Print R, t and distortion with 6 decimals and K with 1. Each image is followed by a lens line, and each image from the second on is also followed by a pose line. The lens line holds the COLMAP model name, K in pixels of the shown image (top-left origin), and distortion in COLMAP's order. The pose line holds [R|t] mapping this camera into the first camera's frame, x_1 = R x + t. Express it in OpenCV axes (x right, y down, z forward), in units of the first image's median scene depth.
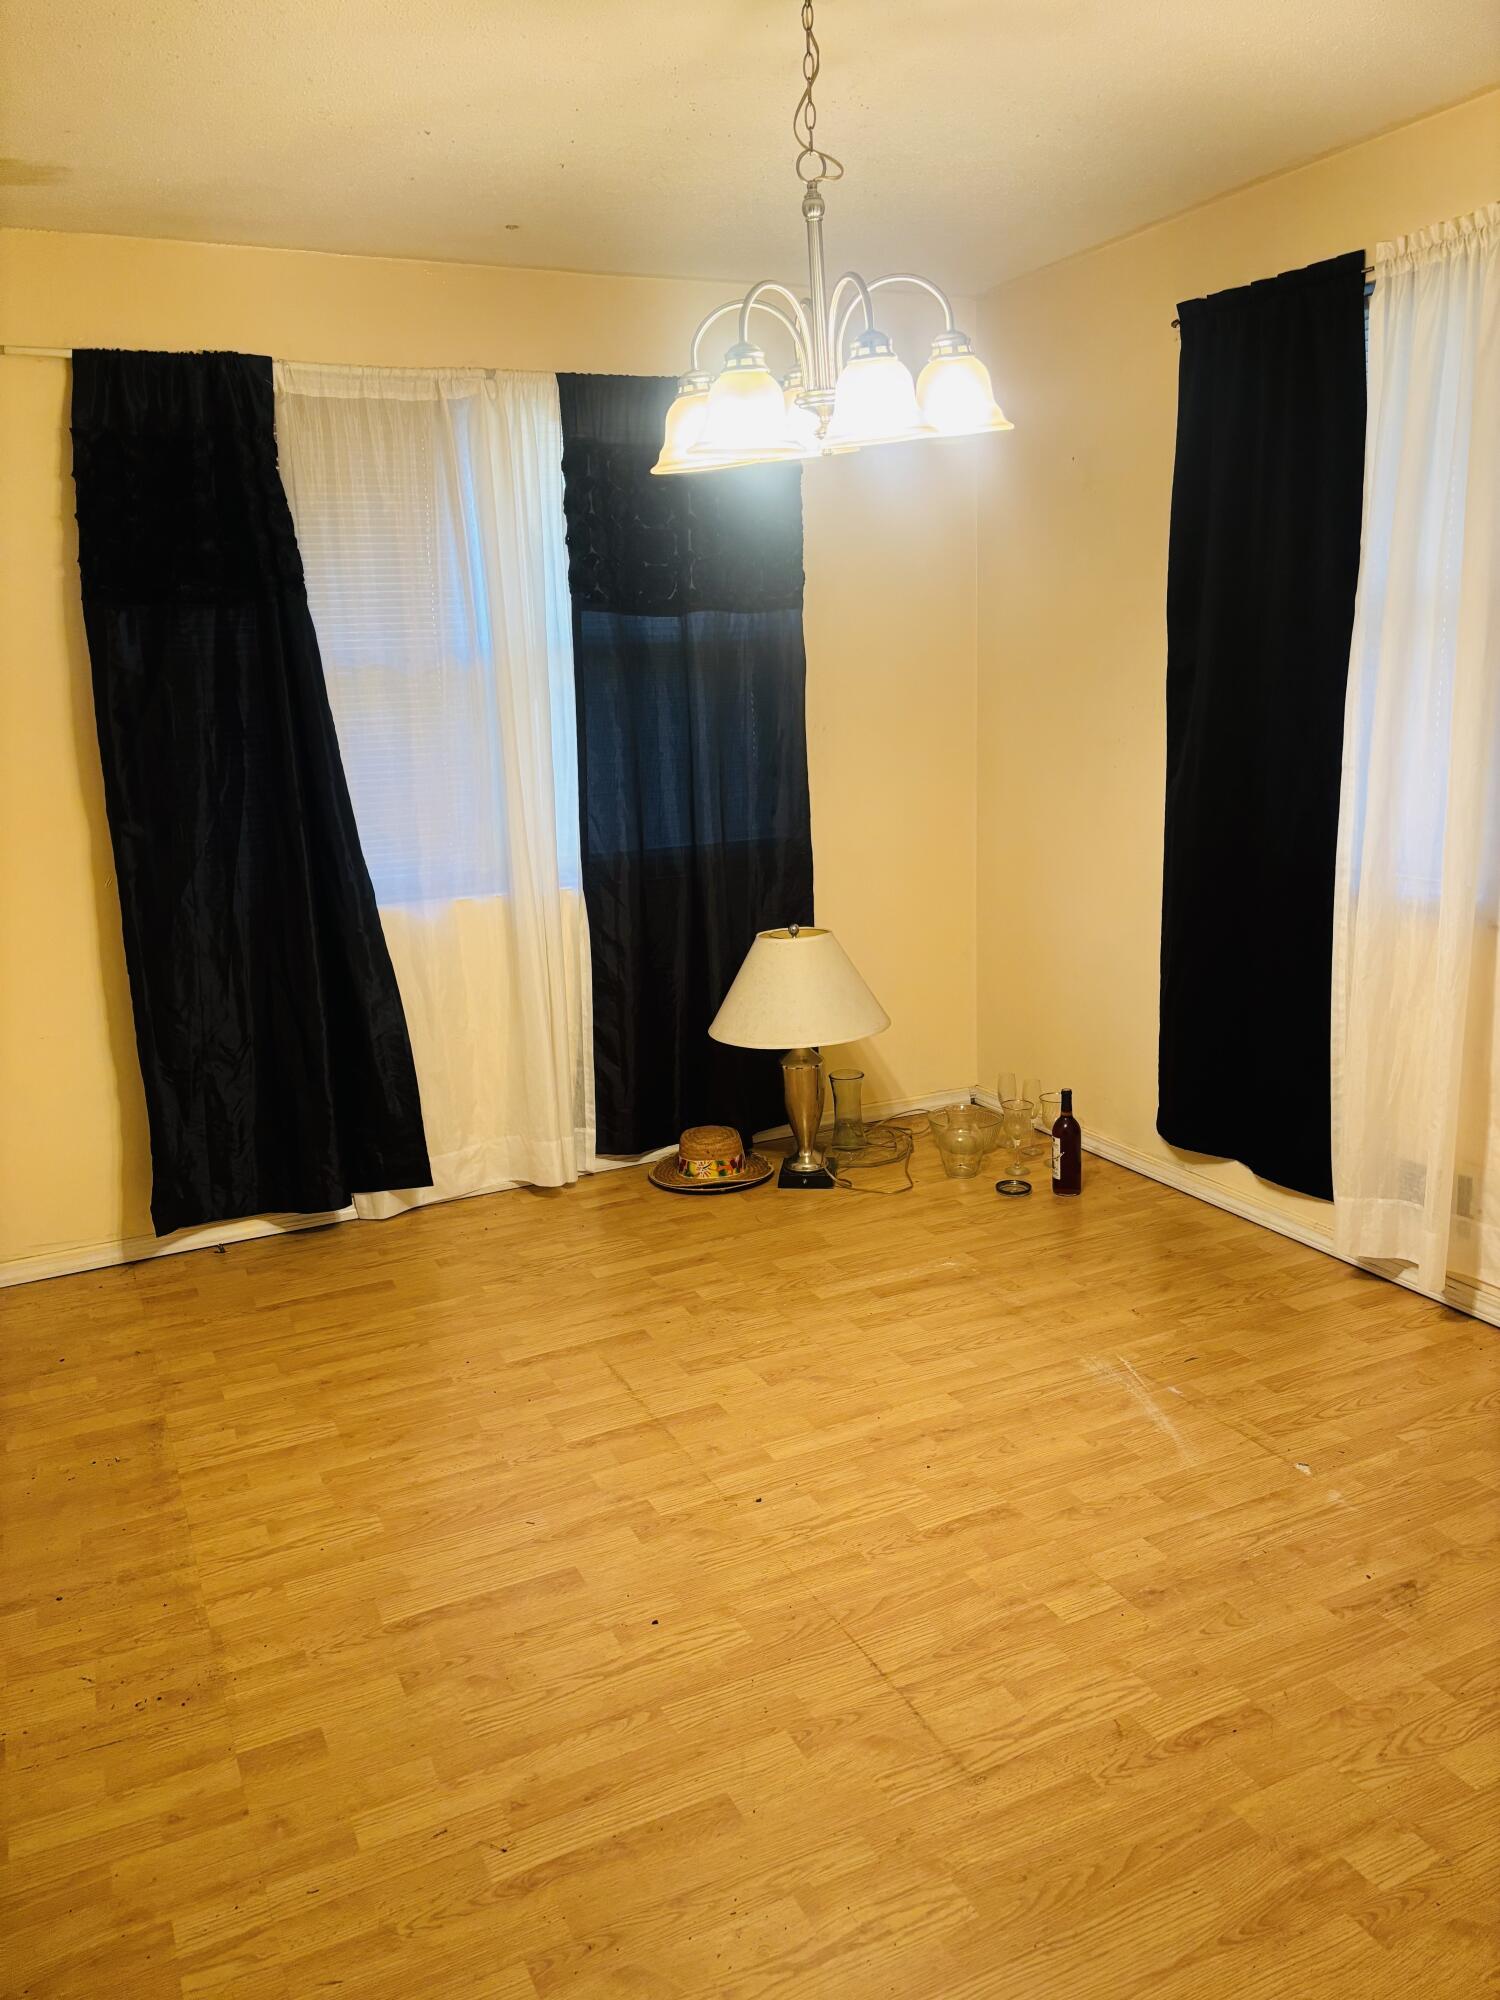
lens RADIAL K [[1513.5, 0, 750.0], [0, 1513.5, 1000.0], [0, 0, 1]] dist [0.073833, -0.090132]
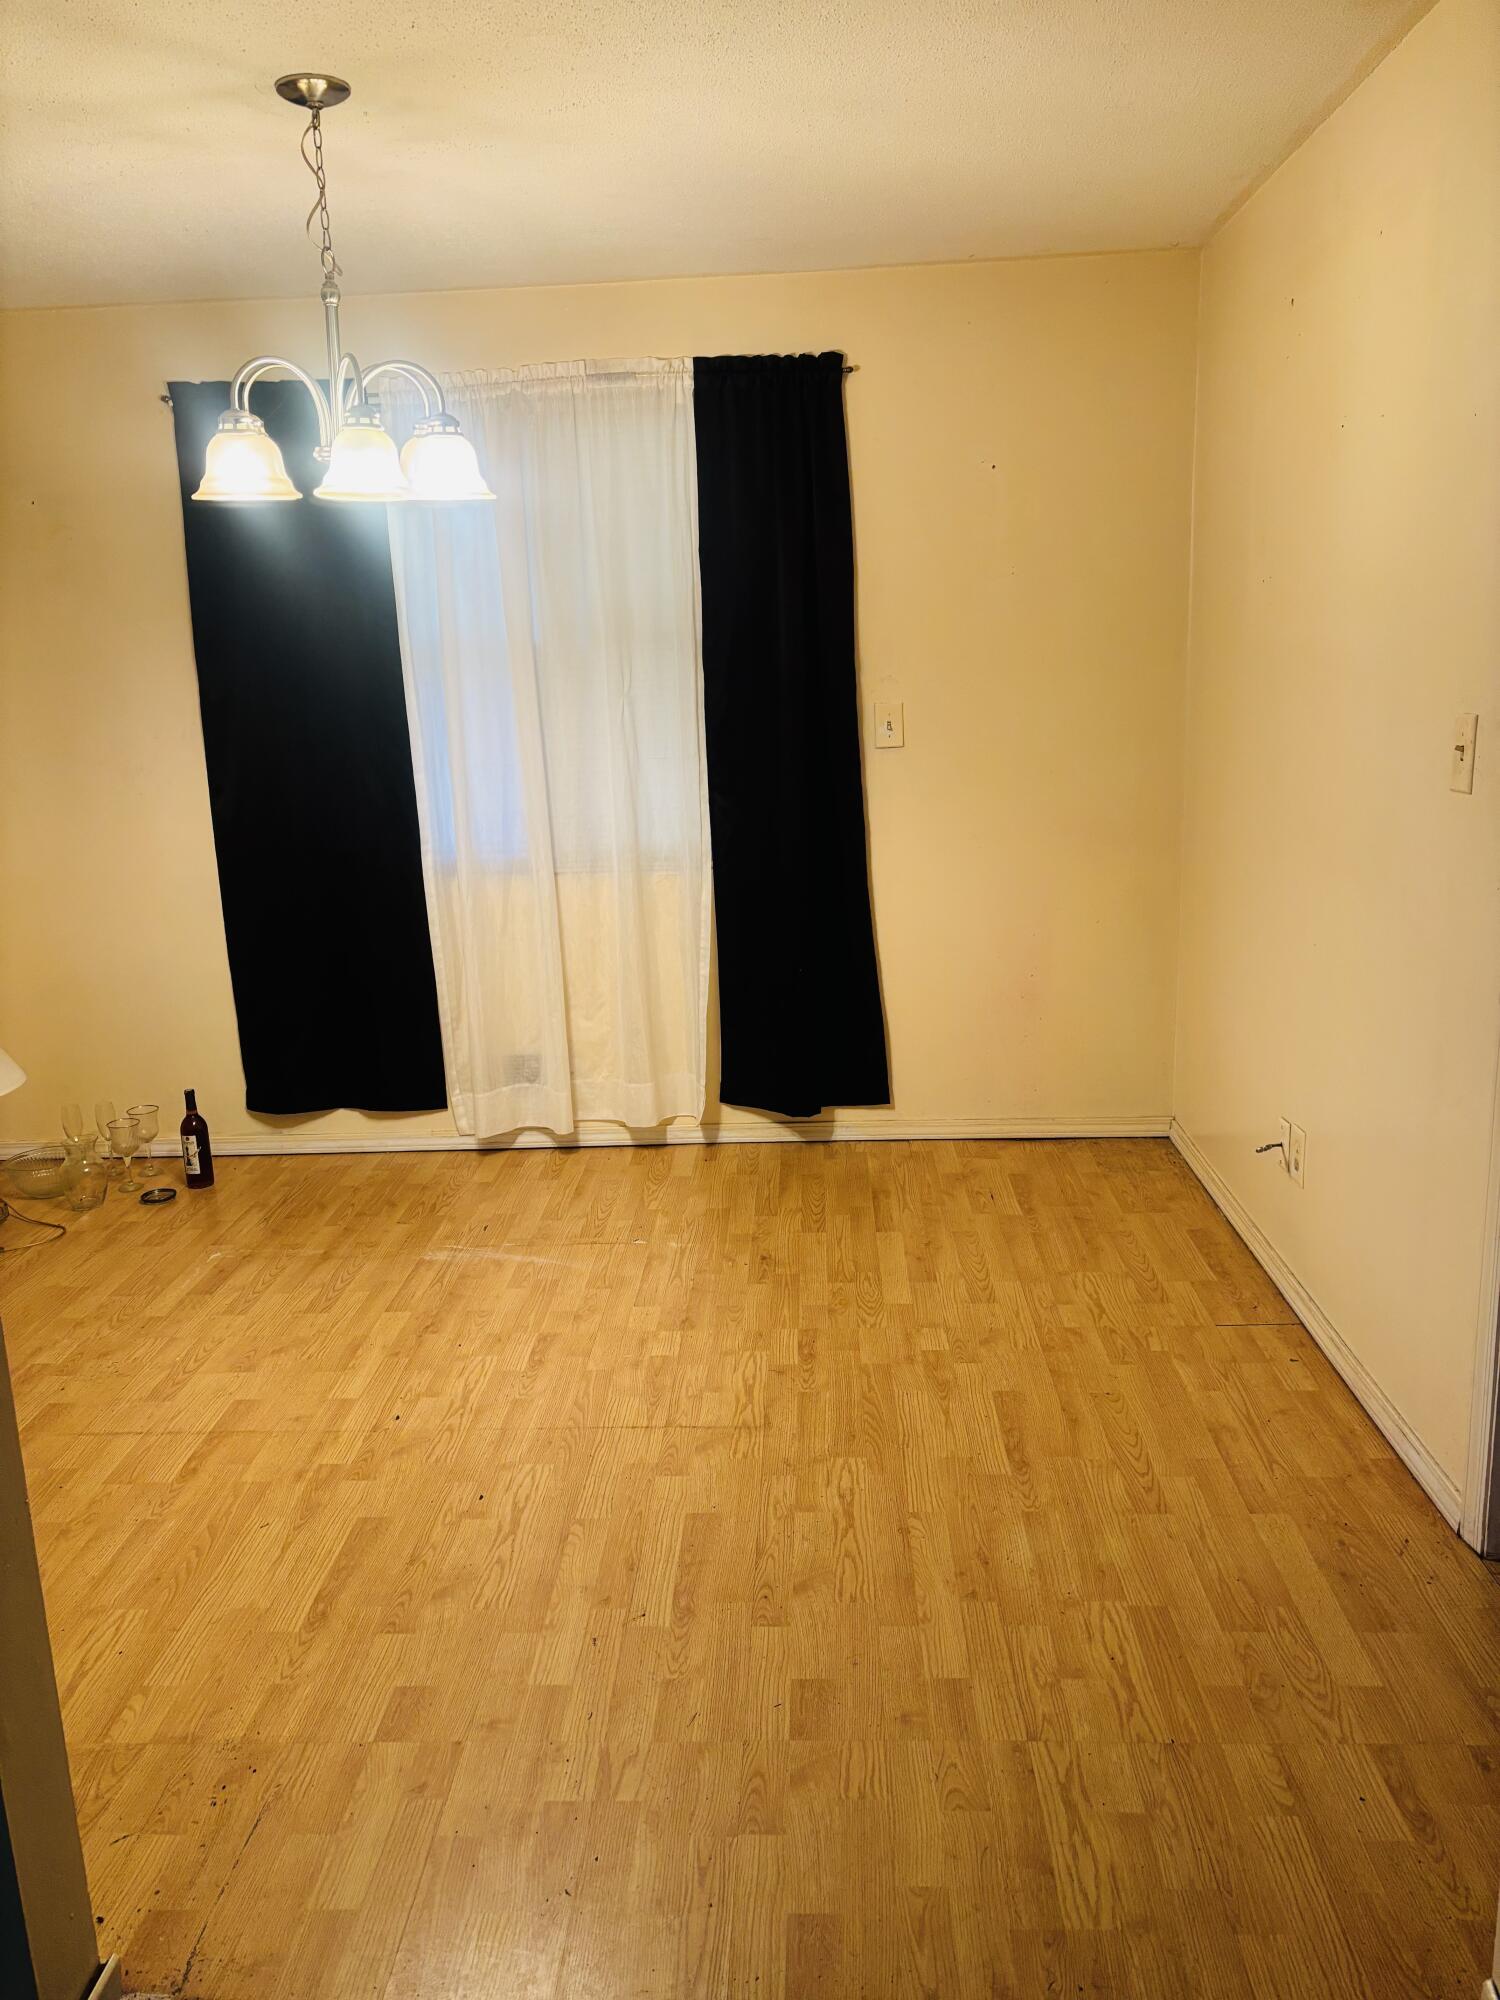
lens RADIAL K [[1505.8, 0, 750.0], [0, 1505.8, 1000.0], [0, 0, 1]] dist [0.048723, -0.001522]
pose [[0.473848, -0.174515, 0.863141, -0.667336], [0.213763, 0.973645, 0.079506, -0.004399], [-0.854268, 0.146834, 0.498665, 0.149845]]
